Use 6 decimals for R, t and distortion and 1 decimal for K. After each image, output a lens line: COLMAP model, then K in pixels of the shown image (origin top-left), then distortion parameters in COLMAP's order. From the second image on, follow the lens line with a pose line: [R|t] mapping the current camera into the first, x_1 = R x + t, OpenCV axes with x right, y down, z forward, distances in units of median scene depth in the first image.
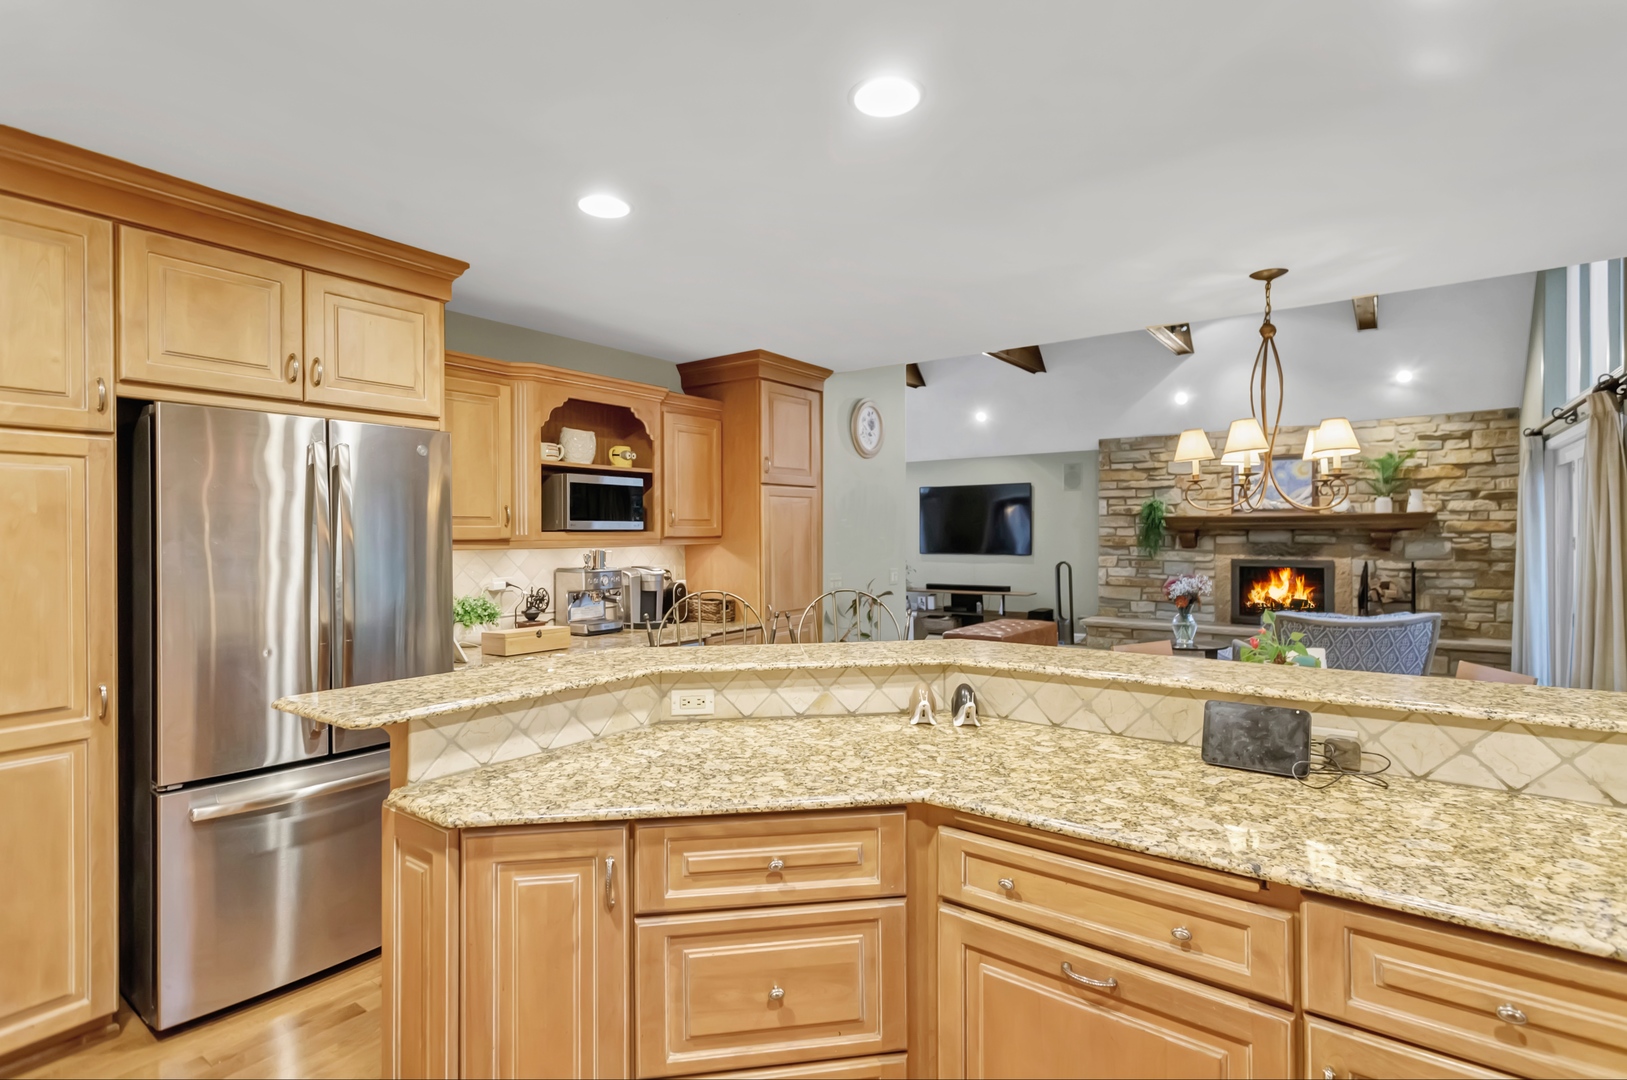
lens RADIAL K [[790.1, 0, 813.5], [0, 790.1, 540.0], [0, 0, 1]] dist [-0.003498, -0.001740]
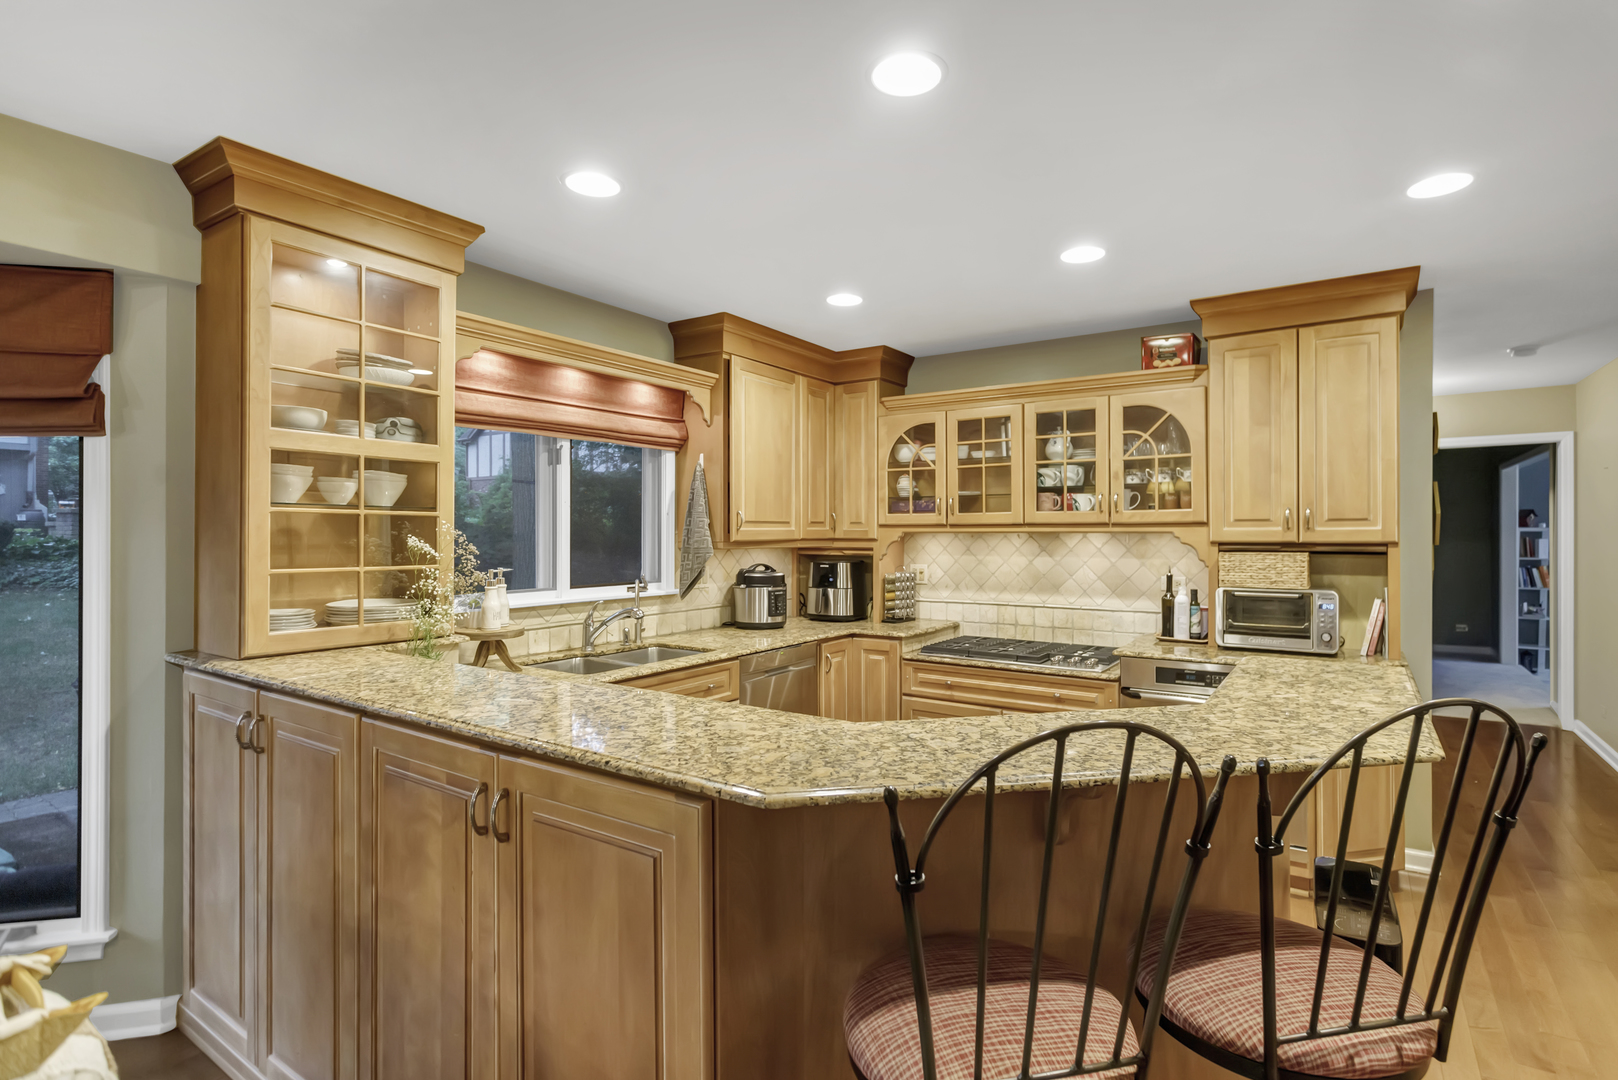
lens RADIAL K [[788.4, 0, 811.7], [0, 788.4, 533.0], [0, 0, 1]] dist [0.006155, -0.000057]
pose [[-0.999278, 0.006732, -0.037395, 0.156240], [0.006410, 0.999941, 0.008714, -0.013792], [0.037451, 0.008468, -0.999263, 1.234133]]
